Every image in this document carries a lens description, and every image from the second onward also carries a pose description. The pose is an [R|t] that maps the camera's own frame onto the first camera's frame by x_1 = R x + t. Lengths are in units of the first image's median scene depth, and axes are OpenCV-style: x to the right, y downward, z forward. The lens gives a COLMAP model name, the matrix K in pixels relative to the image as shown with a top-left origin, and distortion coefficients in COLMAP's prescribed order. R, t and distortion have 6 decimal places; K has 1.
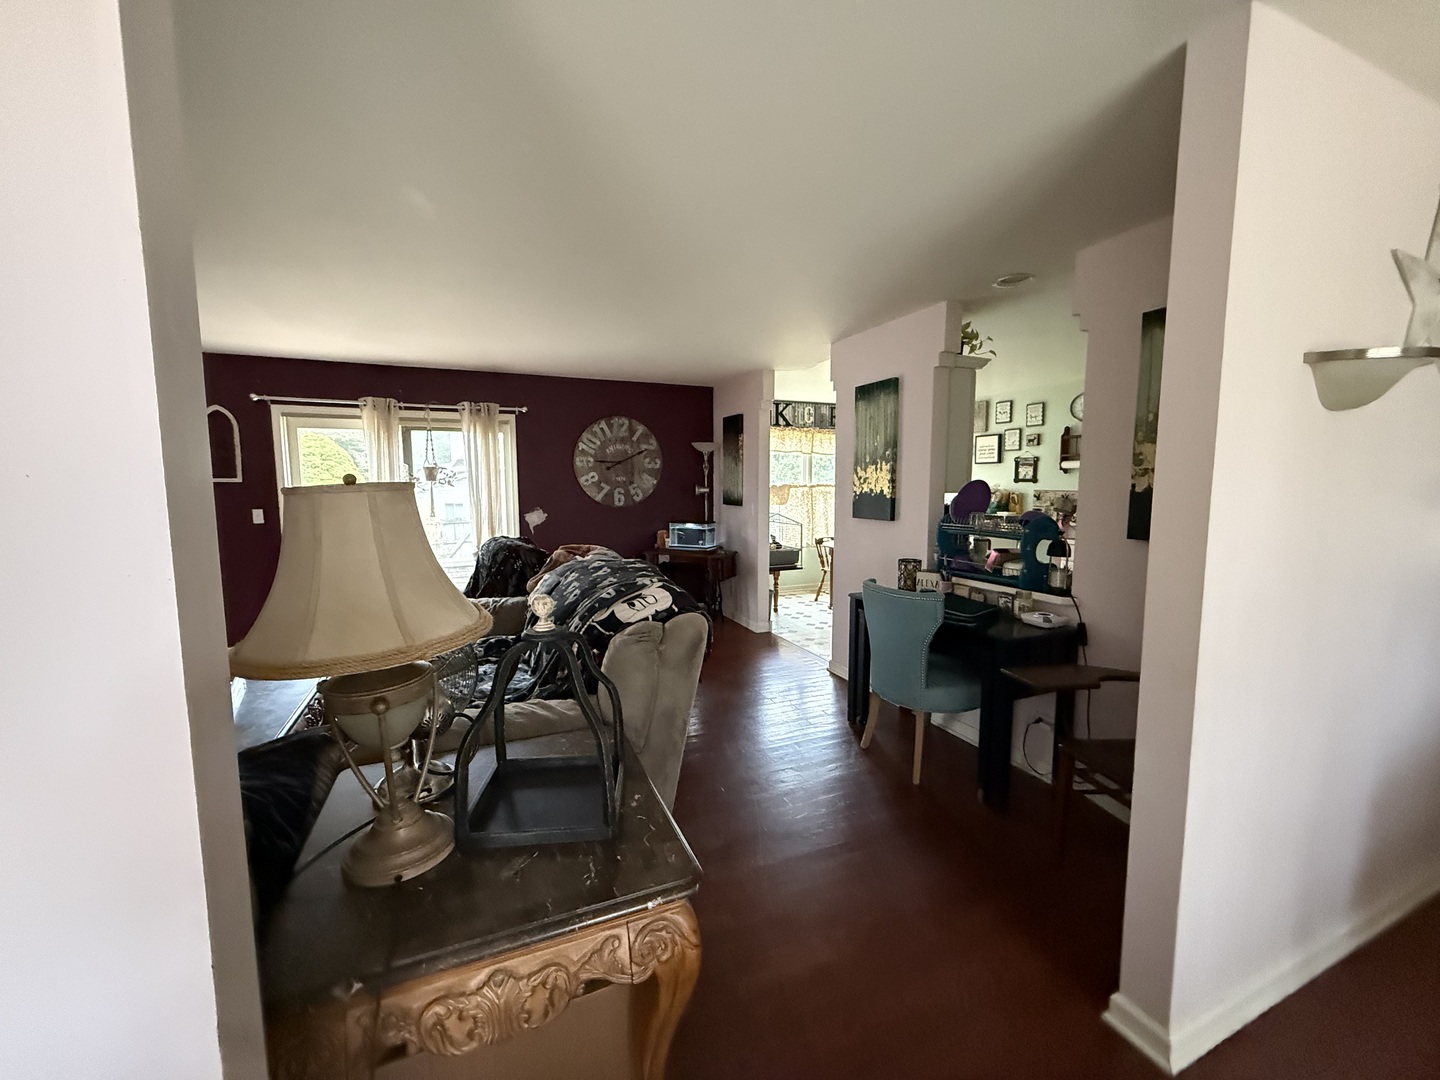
lens RADIAL K [[571.1, 0, 715.3], [0, 571.1, 541.6], [0, 0, 1]] dist [-0.000167, -0.000385]
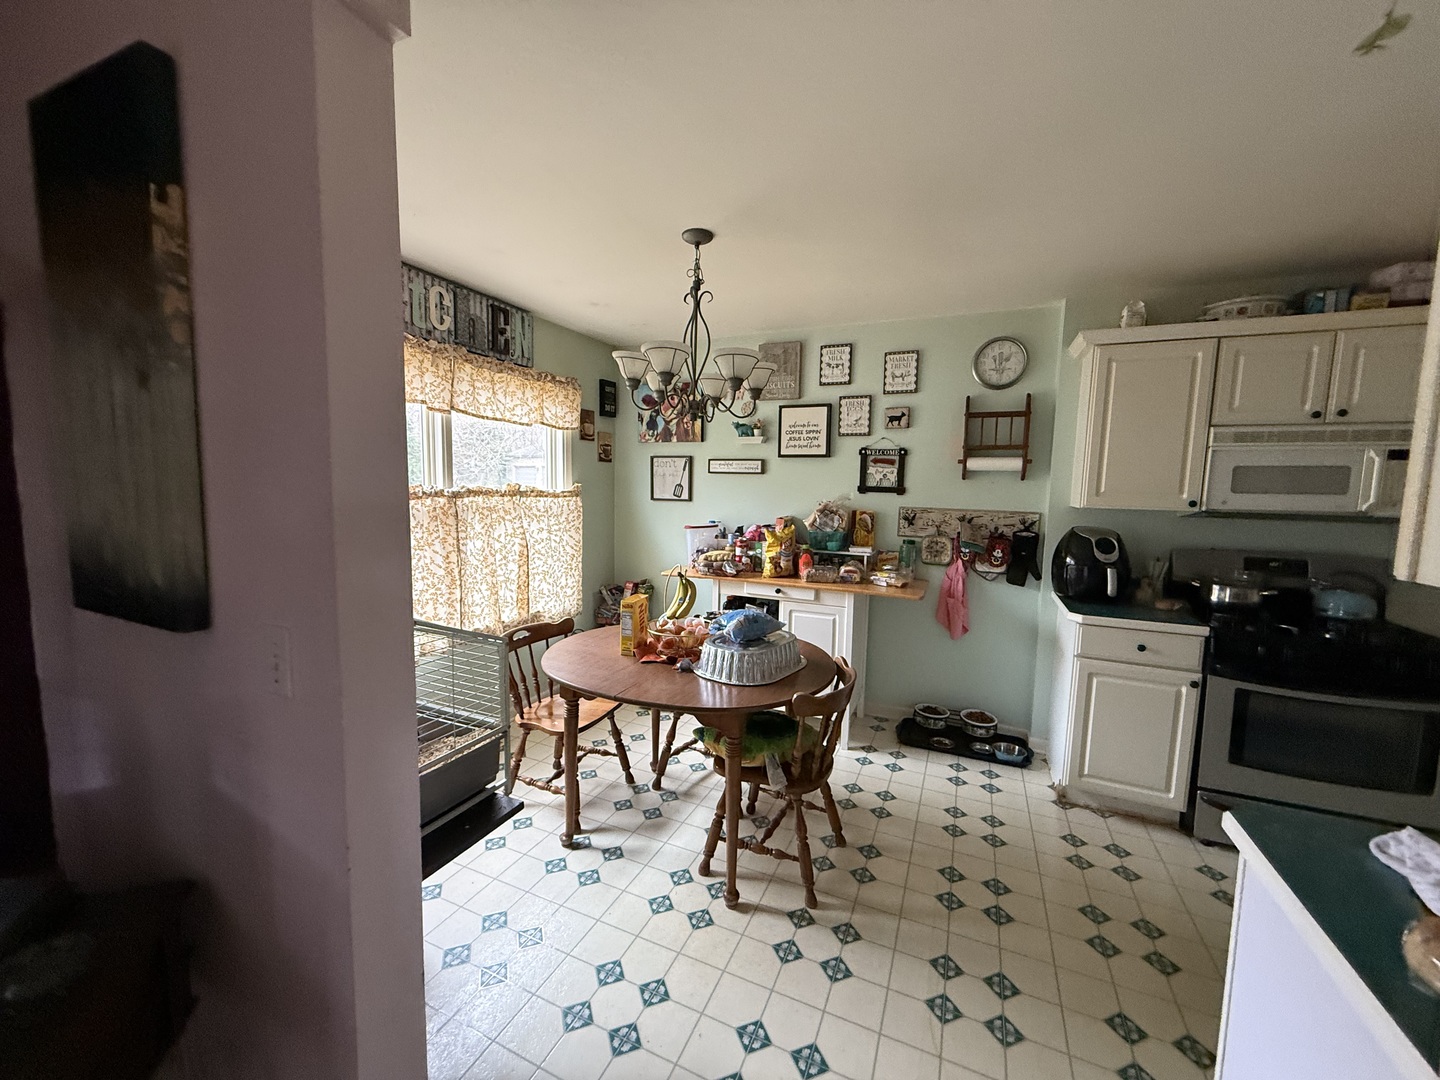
lens RADIAL K [[571.1, 0, 715.3], [0, 571.1, 541.6], [0, 0, 1]] dist [-0.000167, -0.000385]
pose [[0.739311, -0.051551, 0.671388, 0.046684], [0.048537, 0.998551, 0.023223, -0.087573], [-0.671613, 0.015418, 0.740742, 0.789931]]
